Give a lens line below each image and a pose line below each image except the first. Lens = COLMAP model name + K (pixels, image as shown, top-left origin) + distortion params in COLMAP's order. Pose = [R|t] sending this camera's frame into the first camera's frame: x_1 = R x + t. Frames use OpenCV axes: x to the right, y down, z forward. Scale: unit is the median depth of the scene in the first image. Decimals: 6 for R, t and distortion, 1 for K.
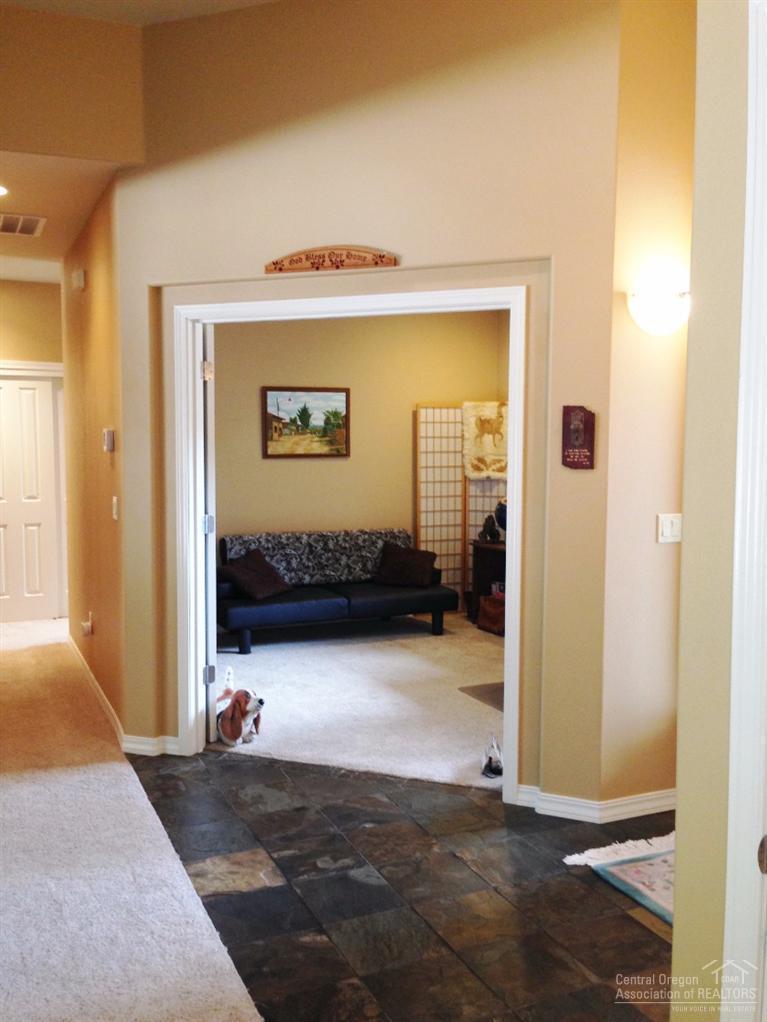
lens RADIAL K [[939.0, 0, 383.5], [0, 939.0, 511.0], [0, 0, 1]] dist [0.090607, -0.154573]
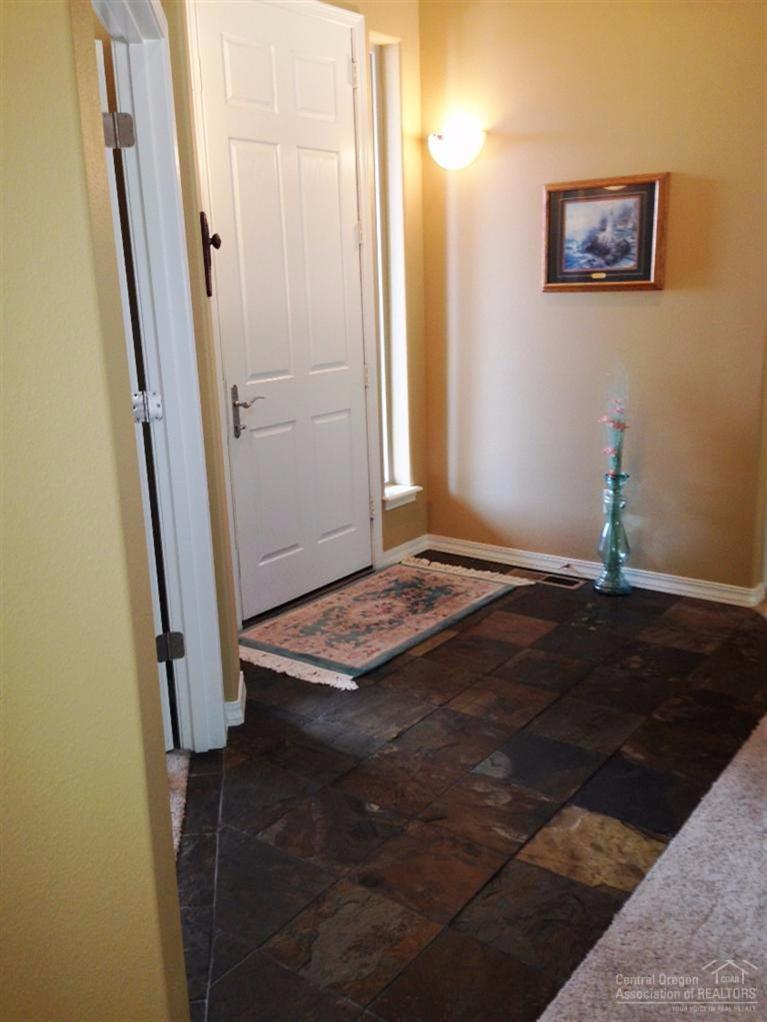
lens RADIAL K [[939.0, 0, 383.5], [0, 939.0, 511.0], [0, 0, 1]] dist [0.090607, -0.154573]
pose [[-0.490140, -0.204981, 0.847198, -0.655299], [0.097730, 0.952903, 0.287098, -0.099261], [-0.866147, 0.223515, -0.447023, 1.424206]]
